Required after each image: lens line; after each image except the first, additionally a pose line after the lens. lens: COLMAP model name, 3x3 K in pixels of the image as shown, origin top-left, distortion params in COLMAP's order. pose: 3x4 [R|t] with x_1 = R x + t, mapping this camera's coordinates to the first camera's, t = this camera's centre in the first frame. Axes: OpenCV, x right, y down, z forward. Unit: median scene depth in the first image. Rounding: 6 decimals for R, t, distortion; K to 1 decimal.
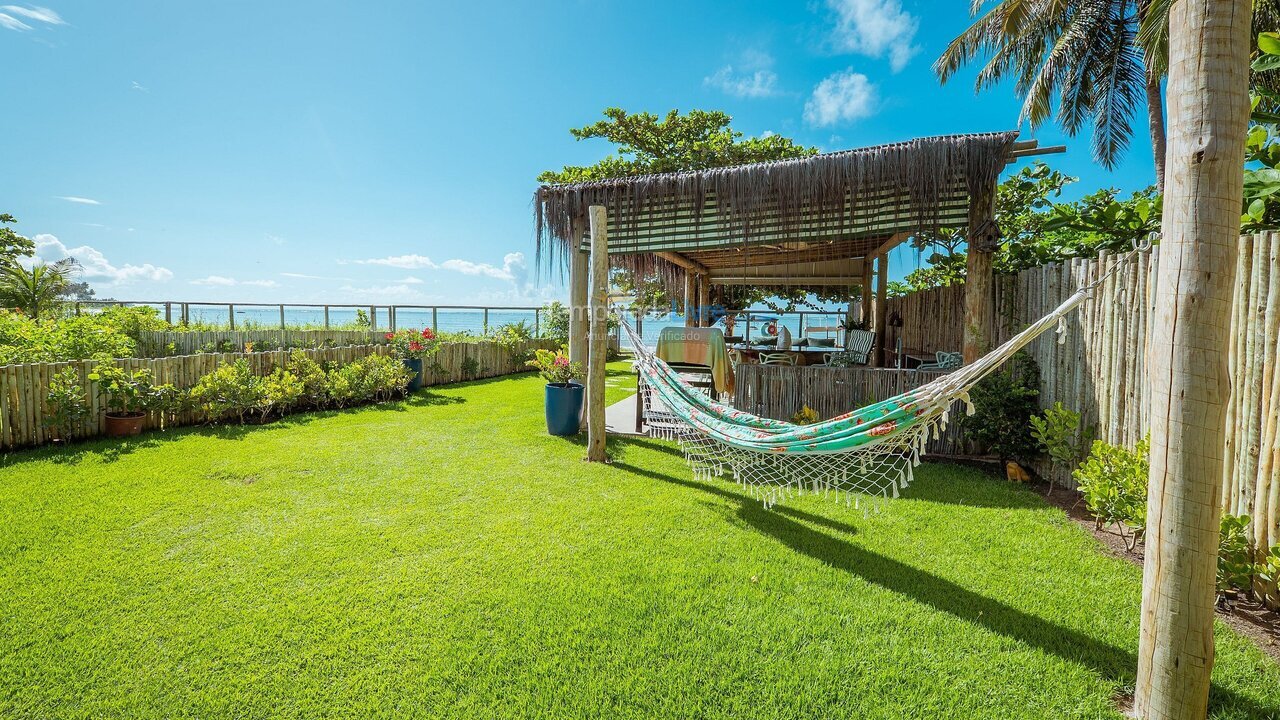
lens RADIAL K [[555.7, 0, 641.7], [0, 555.7, 354.0], [0, 0, 1]] dist [0.004877, 0.008399]
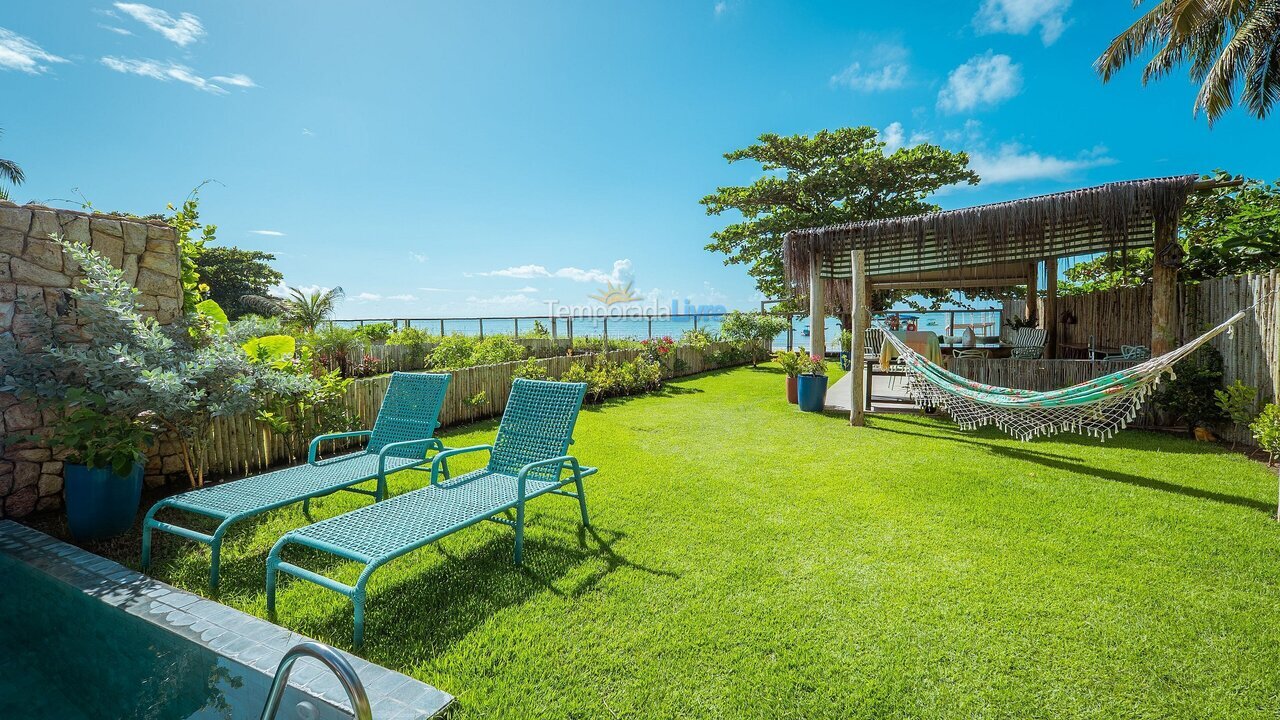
lens RADIAL K [[554.7, 0, 638.3], [0, 554.7, 351.4], [0, 0, 1]] dist [0.002556, 0.001625]
pose [[0.980822, -0.017477, -0.194119, -0.191594], [0.015832, 0.999824, -0.010023, 0.002571], [0.194260, 0.006757, 0.980927, -0.279042]]
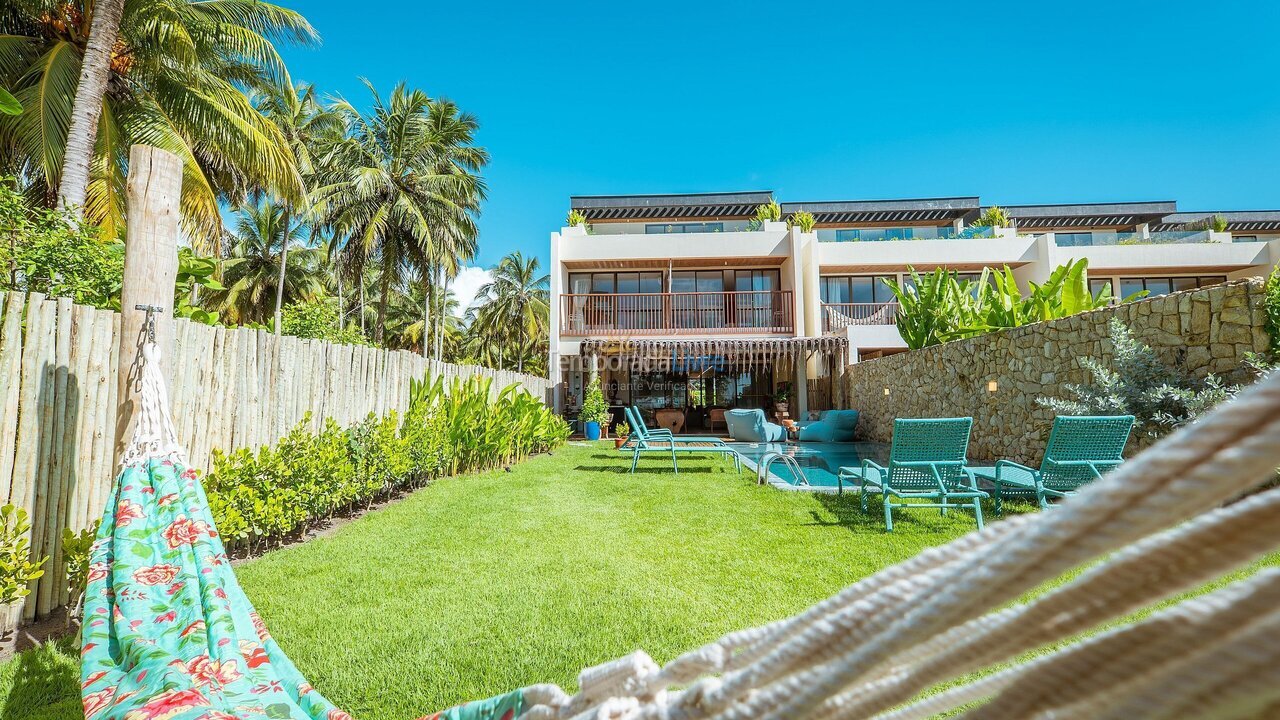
lens RADIAL K [[554.7, 0, 638.3], [0, 554.7, 351.4], [0, 0, 1]] dist [0.002556, 0.001625]
pose [[-0.975542, -0.023584, -0.218546, 0.014669], [-0.017736, 0.999431, -0.028683, -0.020574], [0.219098, -0.024106, -0.975405, 0.494805]]
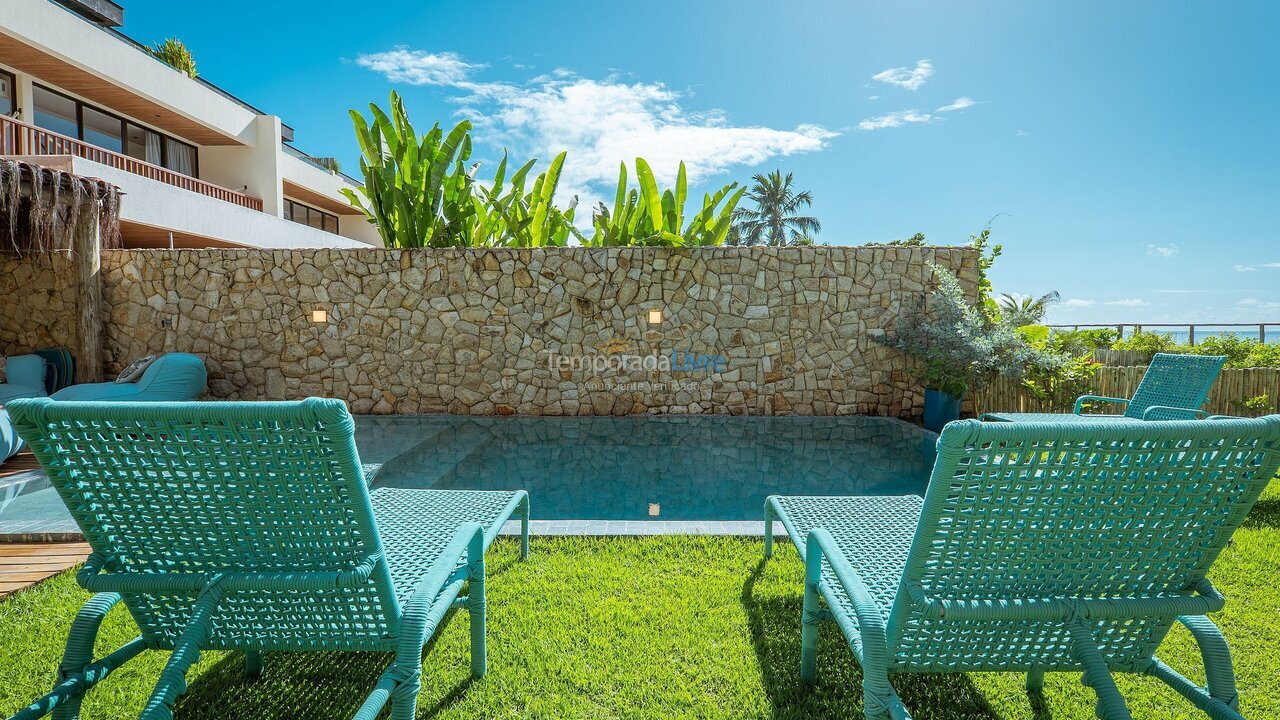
lens RADIAL K [[550.6, 0, 640.0], [0, 550.6, 360.0], [0, 0, 1]] dist [0.002838, 0.000787]
pose [[0.255946, 0.040225, -0.965854, -0.090664], [-0.066972, 0.997471, 0.023795, 0.040407], [0.964368, 0.058594, 0.257993, -0.490208]]
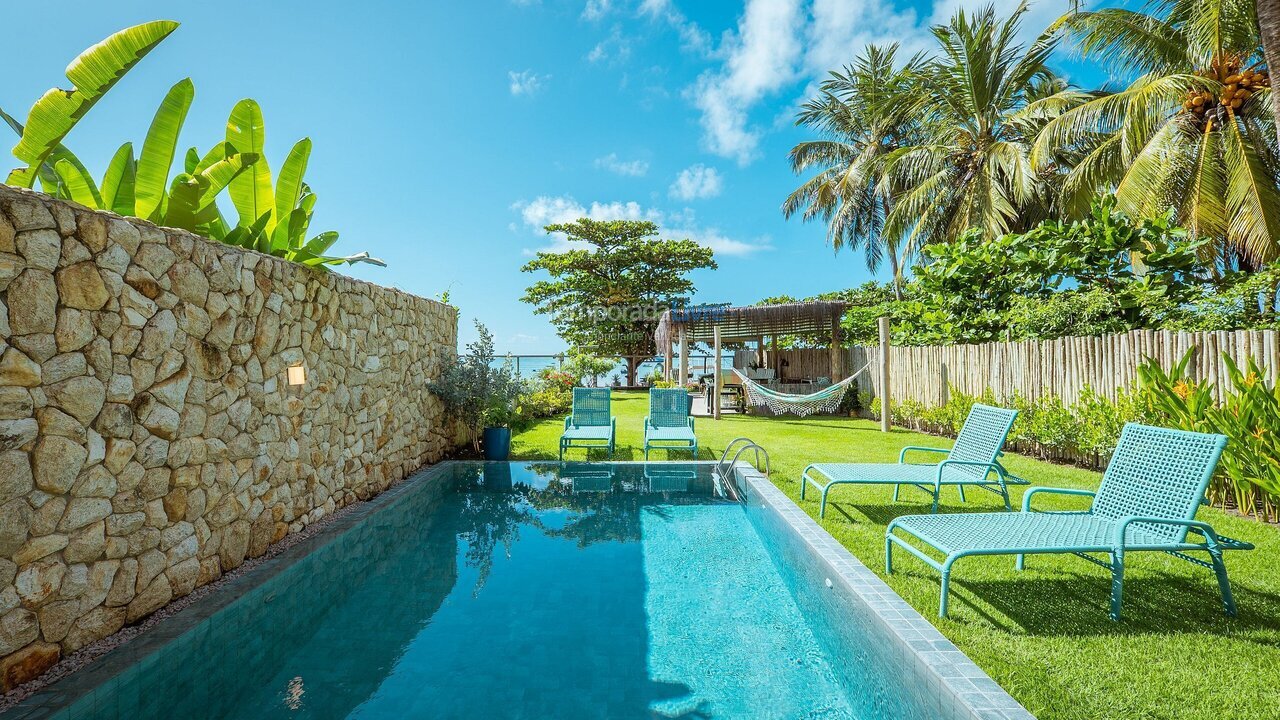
lens RADIAL K [[555.7, 0, 641.7], [0, 555.7, 354.0], [0, 0, 1]] dist [0.004877, 0.008399]
pose [[0.959544, -0.011476, 0.281326, -0.635820], [0.031391, 0.997300, -0.066387, 0.022319], [-0.279805, 0.072533, 0.957313, -0.798216]]
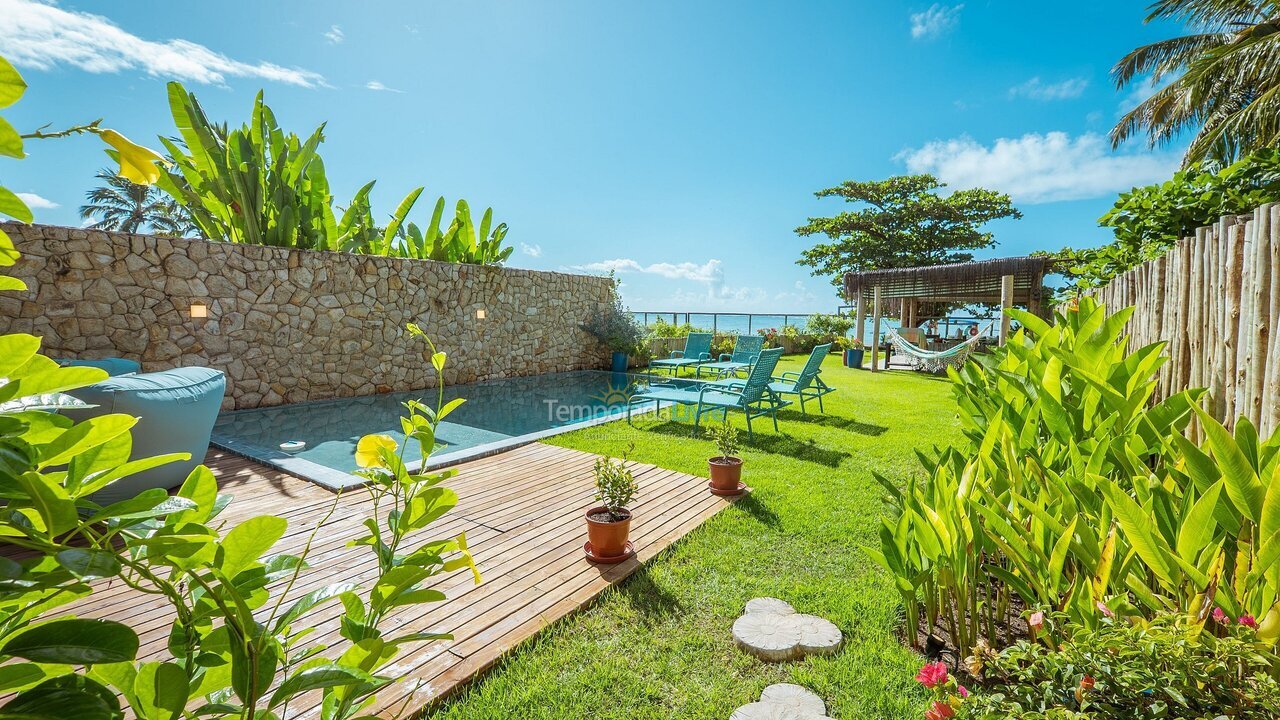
lens RADIAL K [[555.7, 0, 641.7], [0, 555.7, 354.0], [0, 0, 1]] dist [0.004877, 0.008399]
pose [[0.944765, 0.028625, -0.326497, -0.148129], [-0.028871, 0.999575, 0.004093, 0.062605], [0.326475, 0.005559, 0.945189, -1.178008]]
